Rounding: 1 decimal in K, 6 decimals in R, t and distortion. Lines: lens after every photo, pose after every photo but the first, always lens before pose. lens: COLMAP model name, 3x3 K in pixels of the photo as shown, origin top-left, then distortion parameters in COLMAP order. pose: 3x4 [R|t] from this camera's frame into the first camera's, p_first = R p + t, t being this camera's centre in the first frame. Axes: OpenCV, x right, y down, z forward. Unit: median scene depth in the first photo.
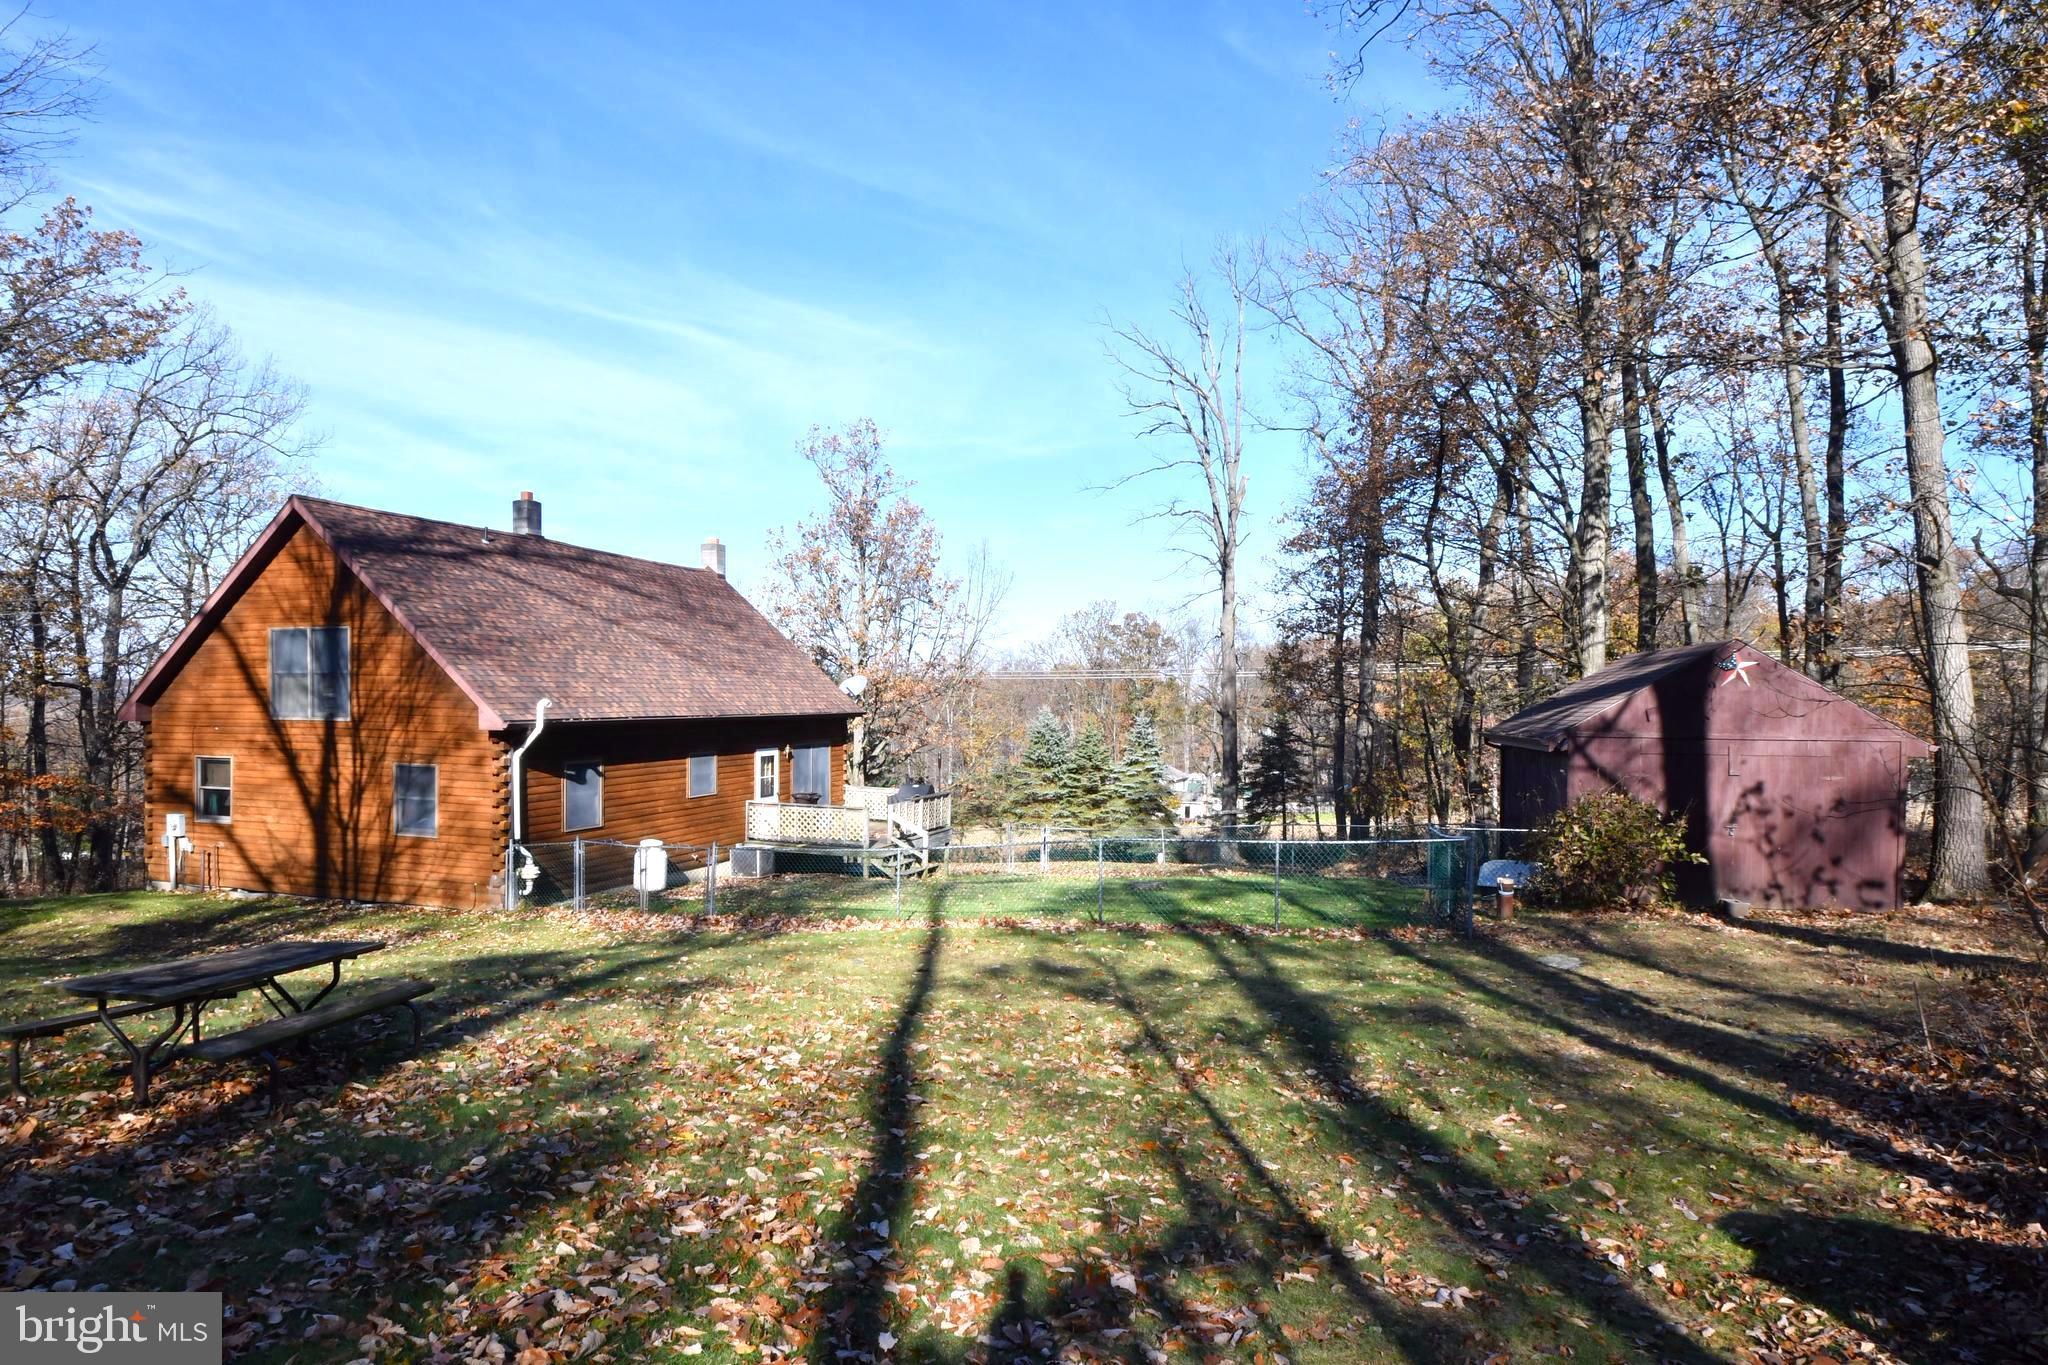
lens RADIAL K [[896.1, 0, 1001.5], [0, 896.1, 711.8], [0, 0, 1]] dist [0.012458, -0.014549]
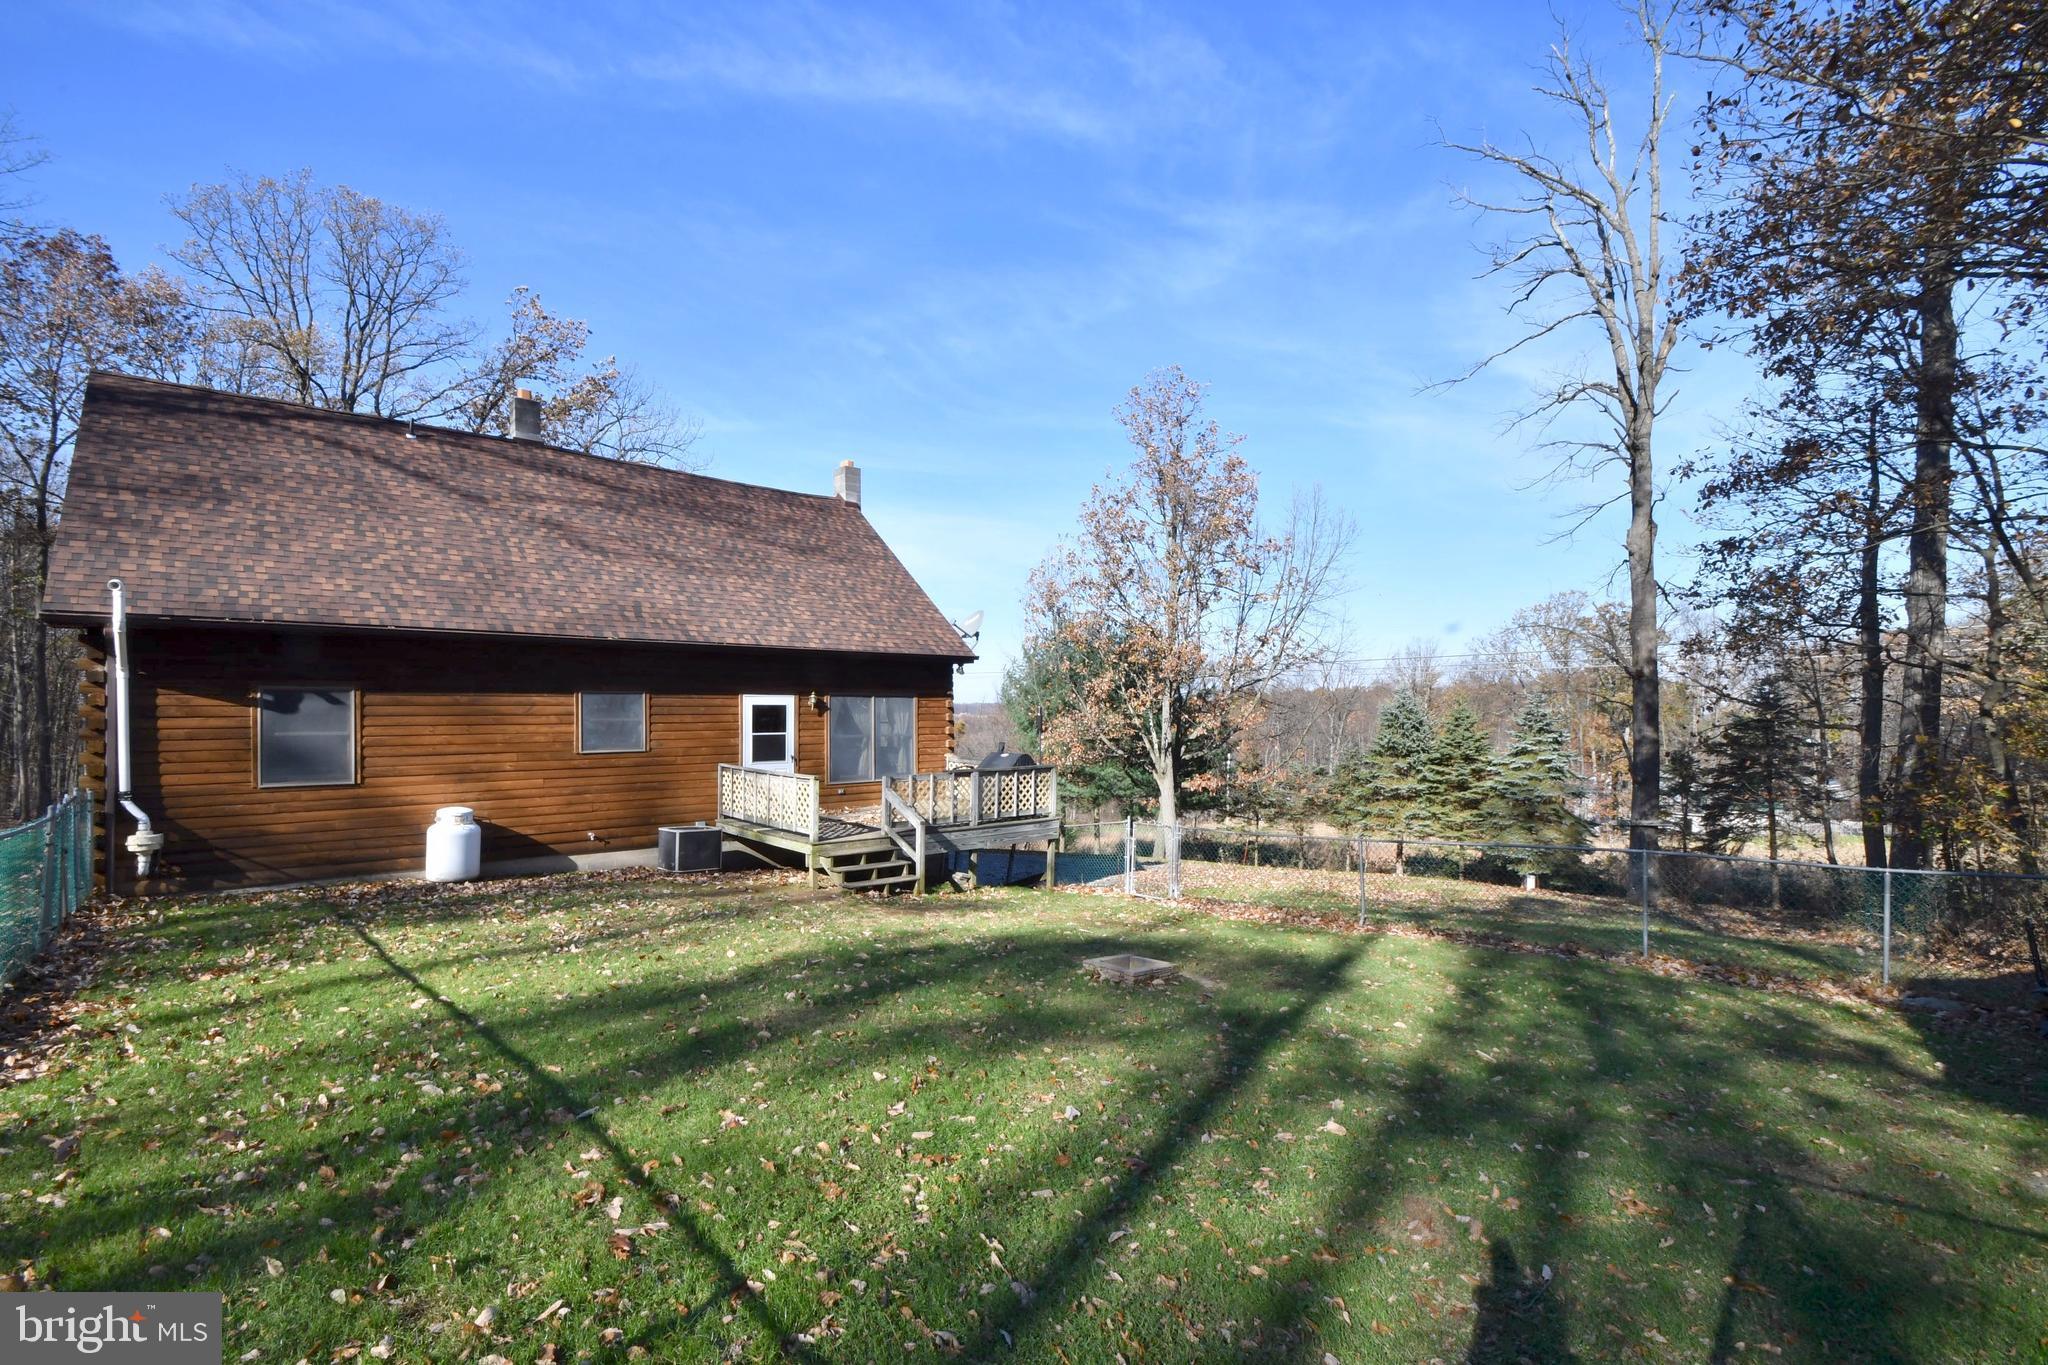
lens RADIAL K [[896.1, 0, 1001.5], [0, 896.1, 711.8], [0, 0, 1]] dist [0.012458, -0.014549]
pose [[0.910700, 0.001887, -0.413064, 0.060331], [0.002301, 0.999951, 0.009642, 0.013962], [0.413062, -0.009731, 0.910651, 0.120316]]
